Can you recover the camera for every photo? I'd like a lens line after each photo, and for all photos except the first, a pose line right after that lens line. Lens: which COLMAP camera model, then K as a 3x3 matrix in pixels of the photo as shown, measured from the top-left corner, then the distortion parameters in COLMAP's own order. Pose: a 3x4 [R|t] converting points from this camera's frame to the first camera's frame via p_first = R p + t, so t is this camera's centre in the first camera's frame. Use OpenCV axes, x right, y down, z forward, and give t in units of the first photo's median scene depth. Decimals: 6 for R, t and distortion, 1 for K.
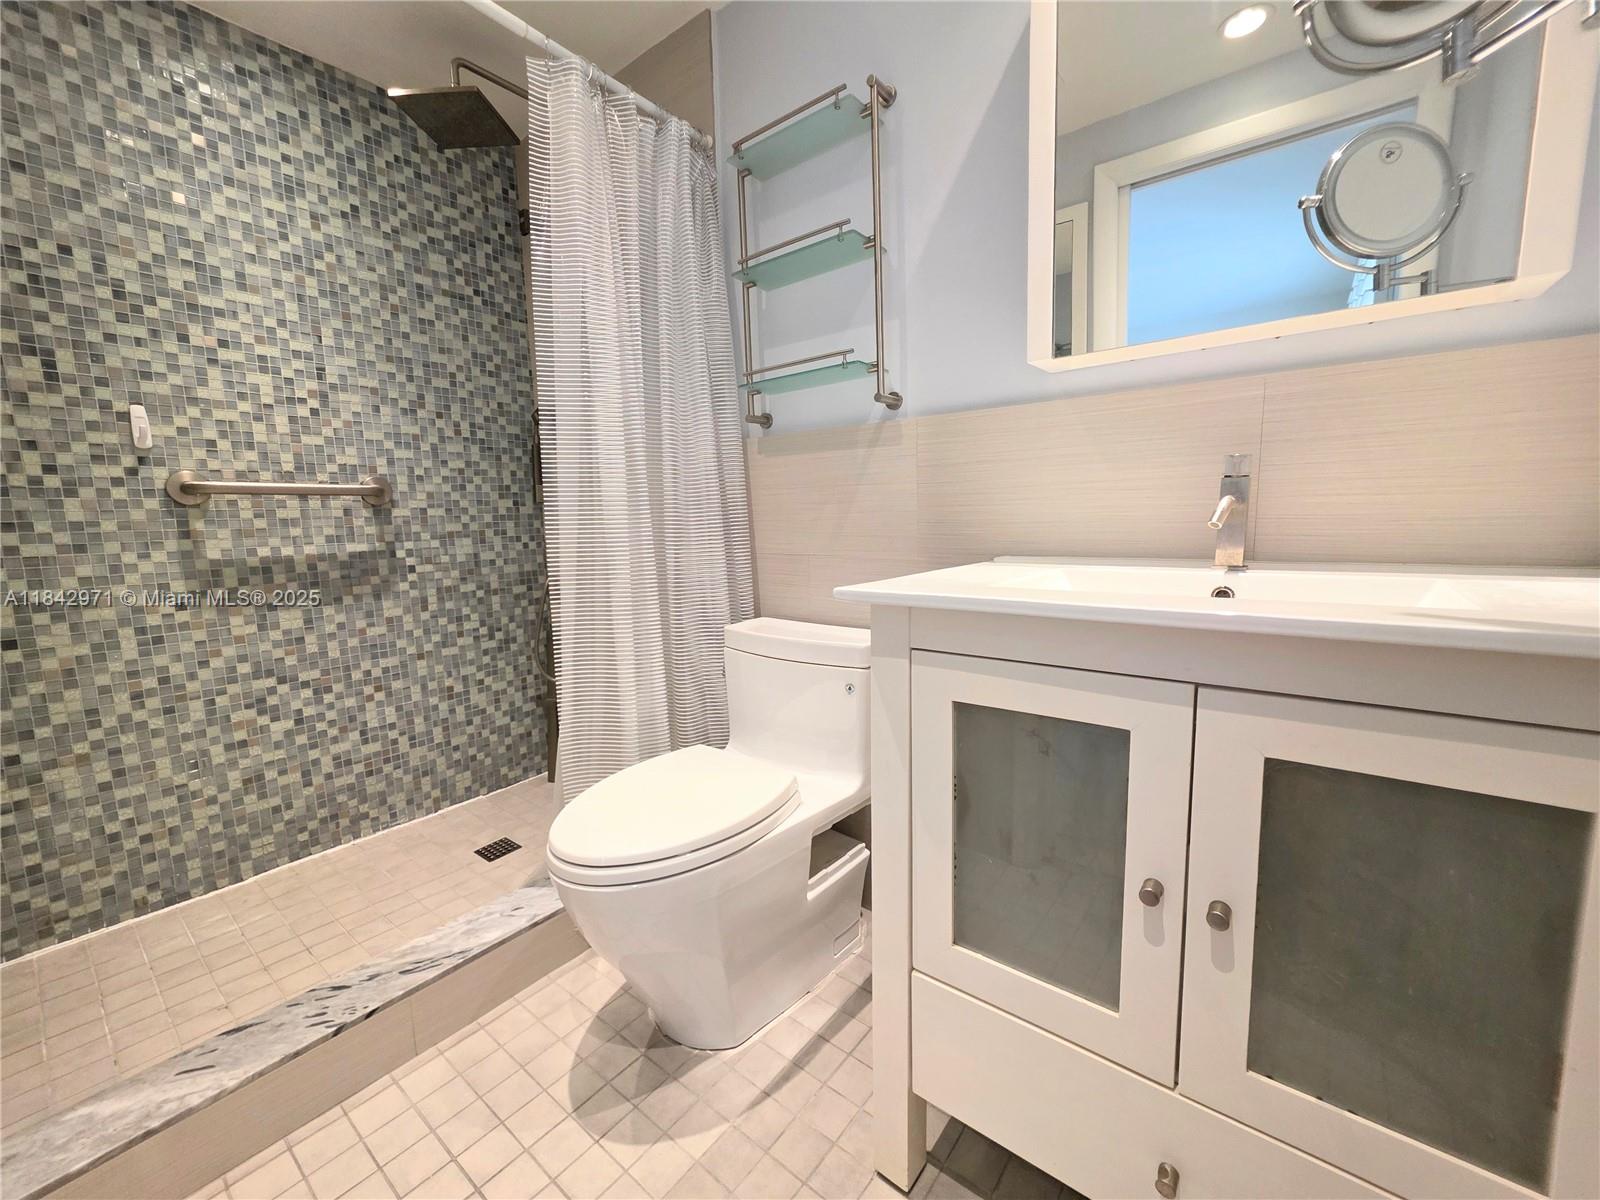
lens RADIAL K [[643.7, 0, 802.6], [0, 643.7, 599.7], [0, 0, 1]] dist [0.004323, -0.001328]
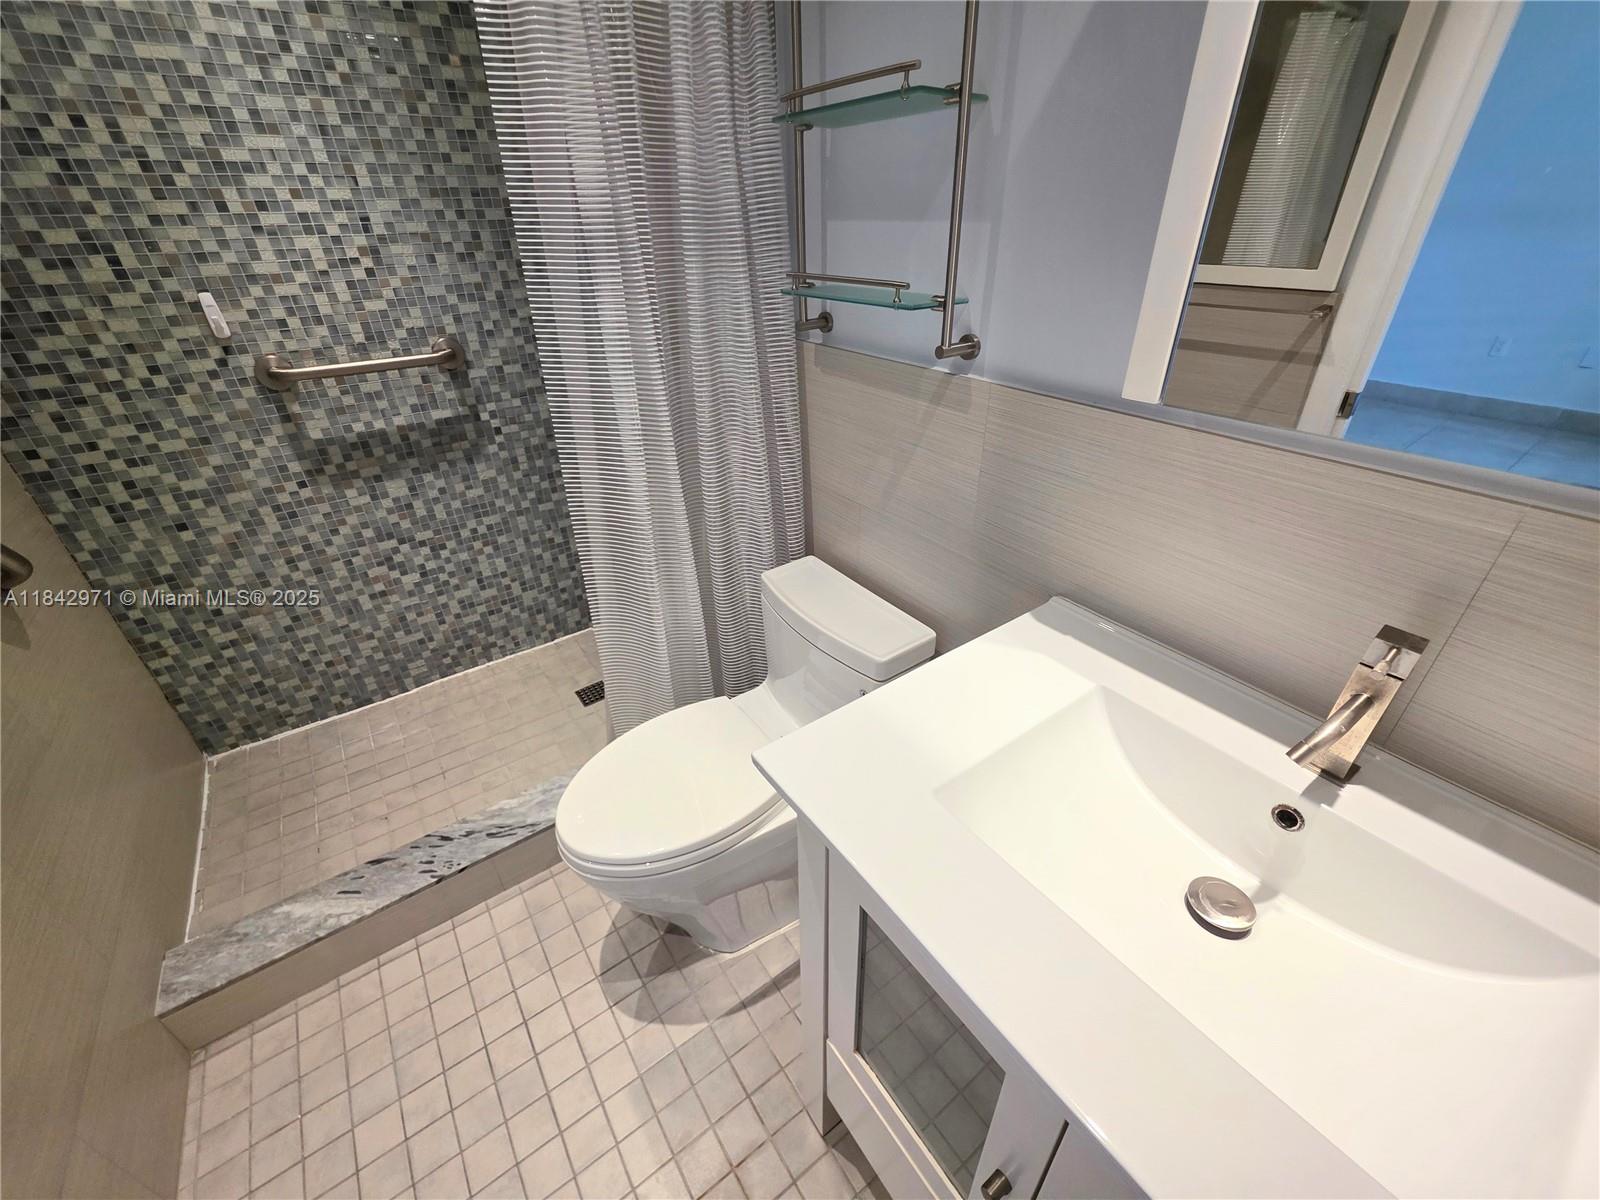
lens RADIAL K [[643.7, 0, 801.9], [0, 643.7, 600.1], [0, 0, 1]] dist [0.004323, -0.001328]
pose [[0.961270, 0.148092, -0.232441, 0.158698], [-0.040918, 0.910711, 0.411012, -0.313104], [0.272554, -0.385582, 0.881499, 0.186731]]
